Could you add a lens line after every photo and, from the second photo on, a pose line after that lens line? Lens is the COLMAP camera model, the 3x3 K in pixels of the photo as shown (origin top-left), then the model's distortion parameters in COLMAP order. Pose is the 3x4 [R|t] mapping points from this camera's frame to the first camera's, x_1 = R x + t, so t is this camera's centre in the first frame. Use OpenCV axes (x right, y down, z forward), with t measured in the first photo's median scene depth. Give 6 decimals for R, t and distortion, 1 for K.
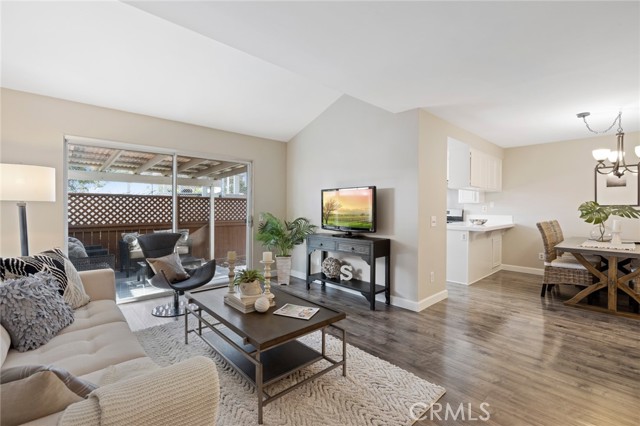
lens RADIAL K [[289.0, 0, 320.0], [0, 289.0, 213.0], [0, 0, 1]] dist [0.019492, -0.000073]
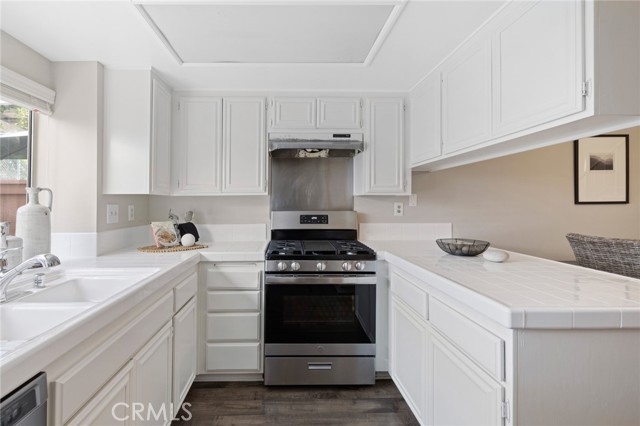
lens RADIAL K [[287.5, 0, 287.3], [0, 287.5, 201.3], [0, 0, 1]] dist [0.003802, 0.000354]
pose [[0.677130, 0.002955, 0.735858, 0.183734], [0.019371, 0.999574, -0.021839, -0.030342], [-0.735609, 0.029042, 0.676784, 1.192715]]
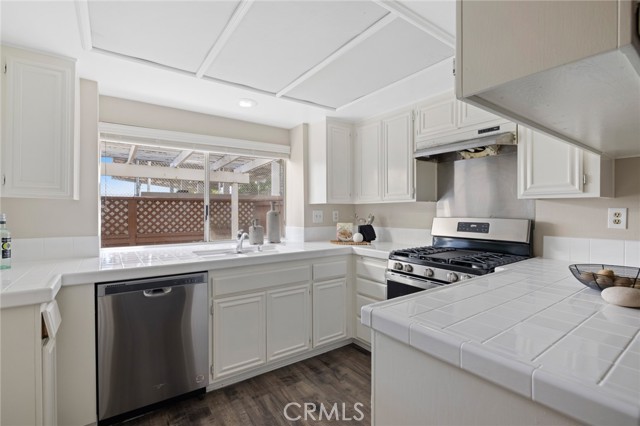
lens RADIAL K [[295.9, 0, 320.0], [0, 295.9, 213.0], [0, 0, 1]] dist [-0.001295, -0.000525]
pose [[0.990969, -0.004475, -0.134014, 0.455282], [0.003138, 0.999943, -0.010188, -0.026633], [0.134051, 0.009675, 0.990927, 0.968226]]
